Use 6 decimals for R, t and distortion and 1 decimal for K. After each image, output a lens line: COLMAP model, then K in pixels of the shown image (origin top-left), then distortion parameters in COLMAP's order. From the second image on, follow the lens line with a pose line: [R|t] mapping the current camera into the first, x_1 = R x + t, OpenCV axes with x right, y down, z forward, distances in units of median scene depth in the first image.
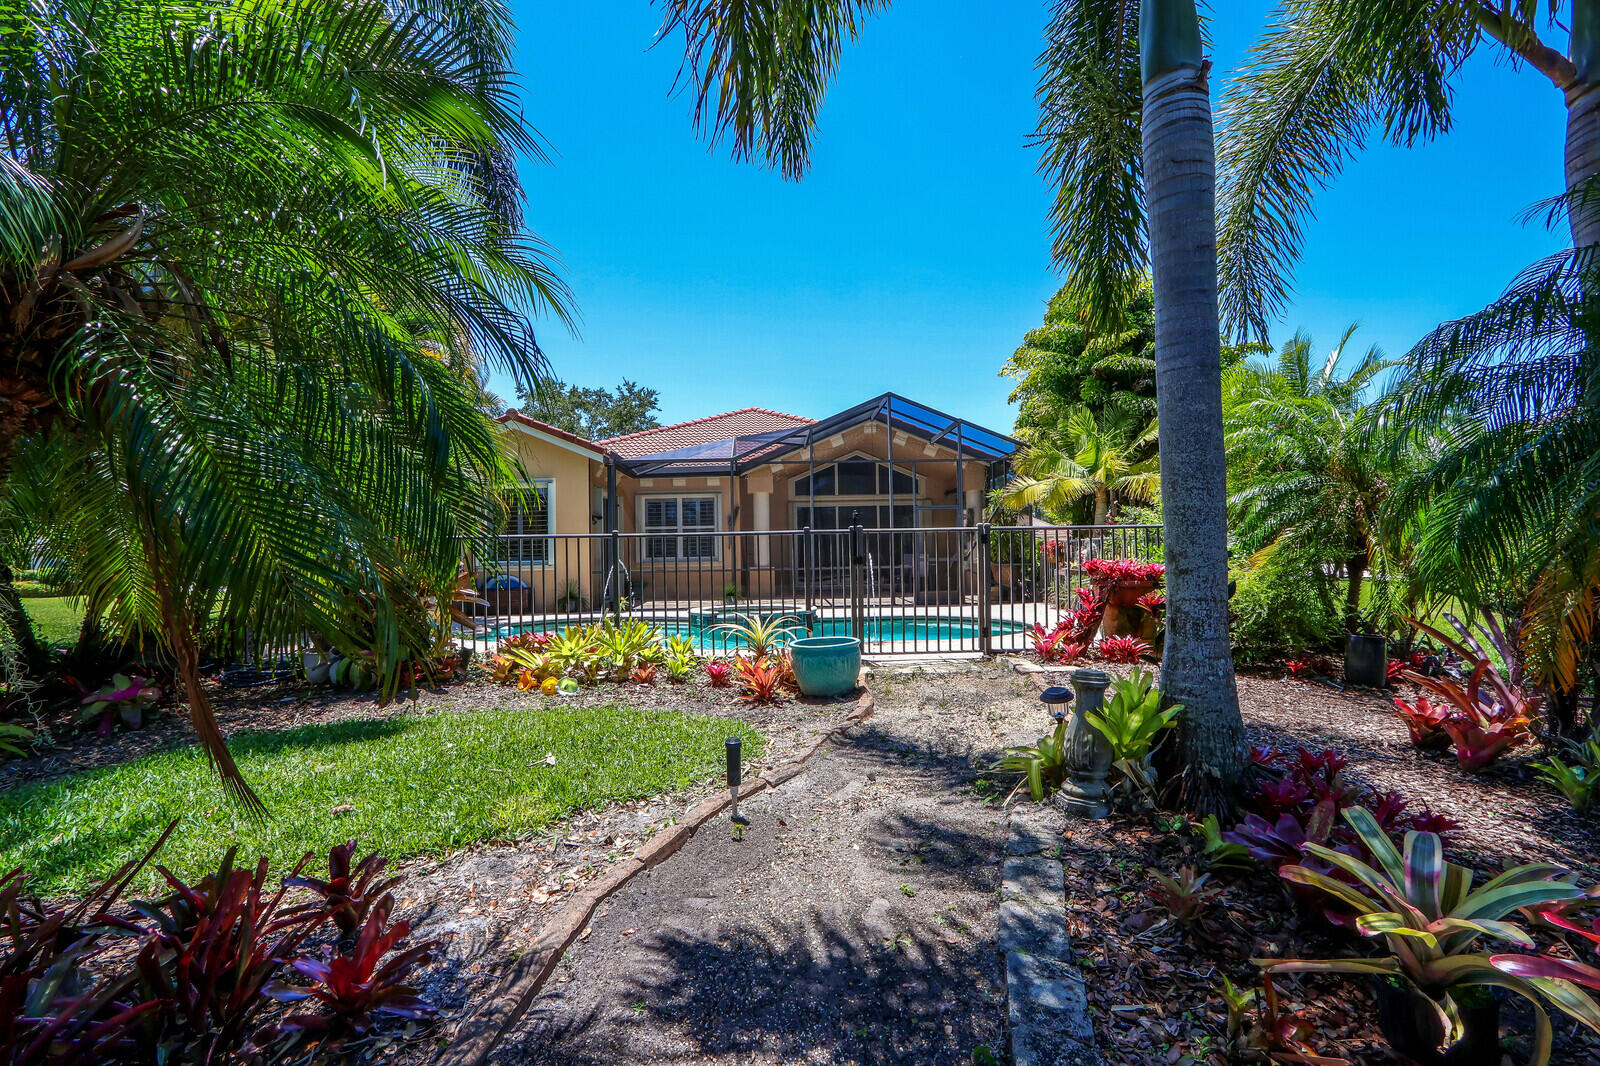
lens RADIAL K [[757.7, 0, 805.8], [0, 757.7, 534.1], [0, 0, 1]] dist [-0.026873, 0.001557]
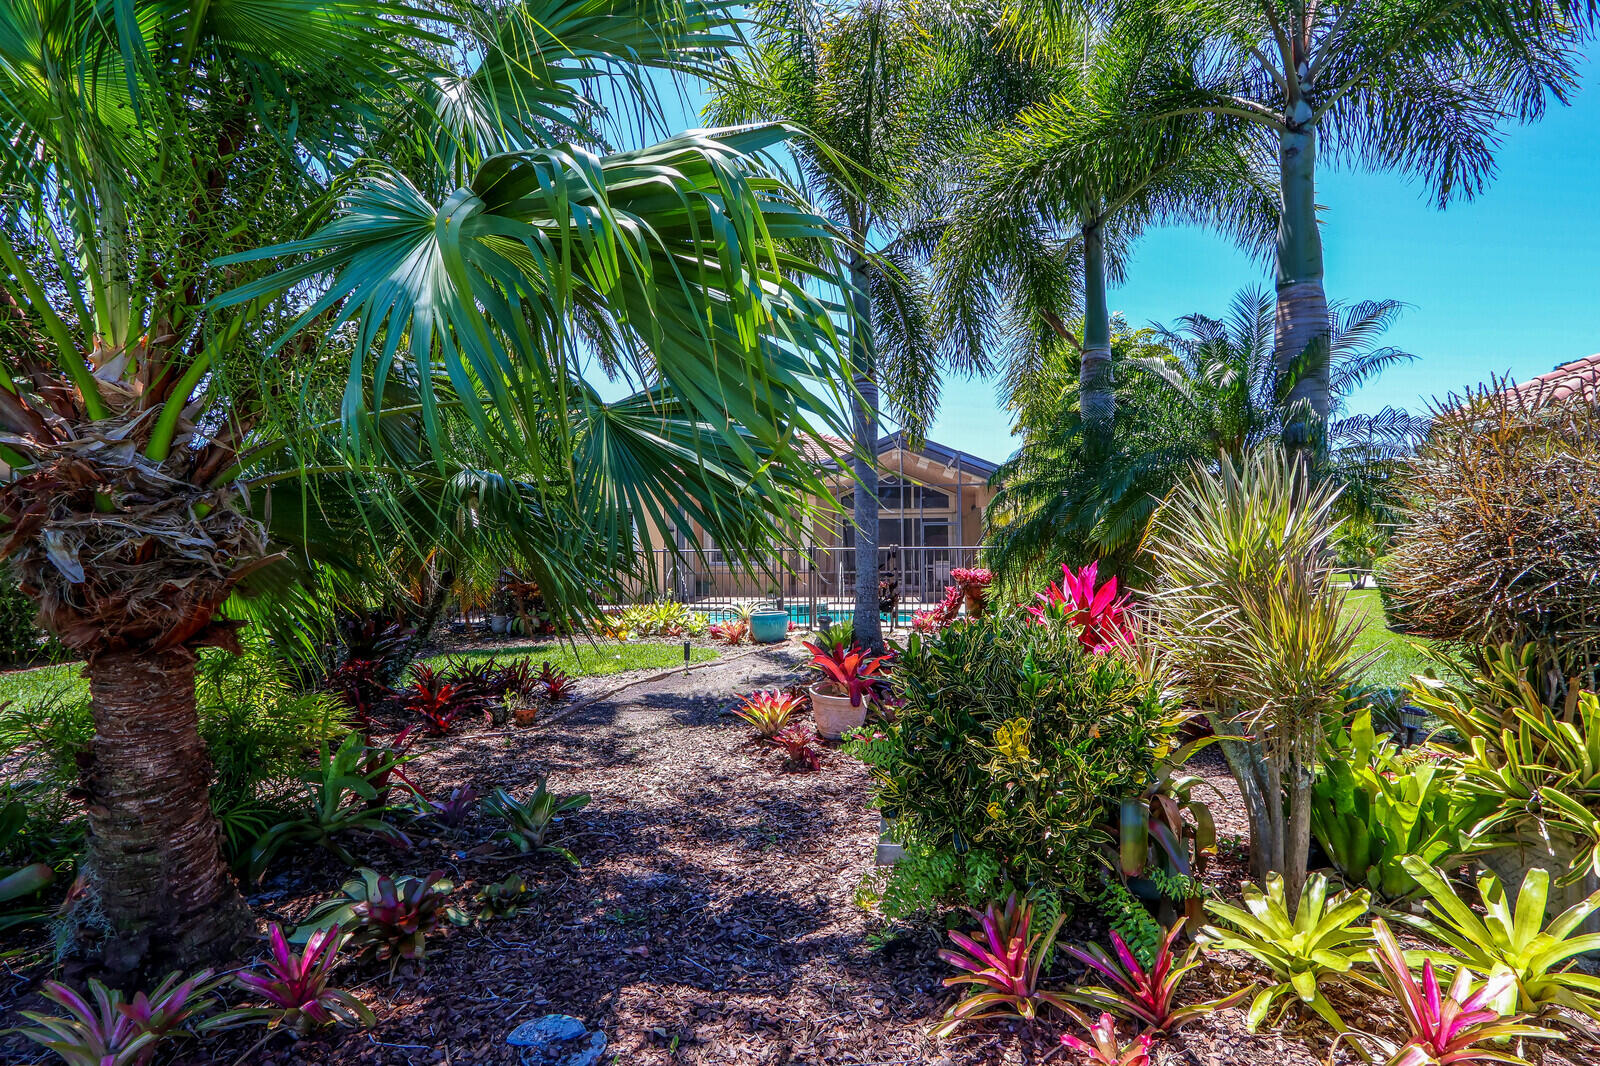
lens RADIAL K [[757.7, 0, 798.5], [0, 757.7, 538.0], [0, 0, 1]] dist [-0.026873, 0.001557]
pose [[0.991983, 0.004454, -0.126292, 0.295844], [-0.004212, 0.999989, 0.002186, -0.038354], [0.126300, -0.001636, 0.991991, -0.721646]]
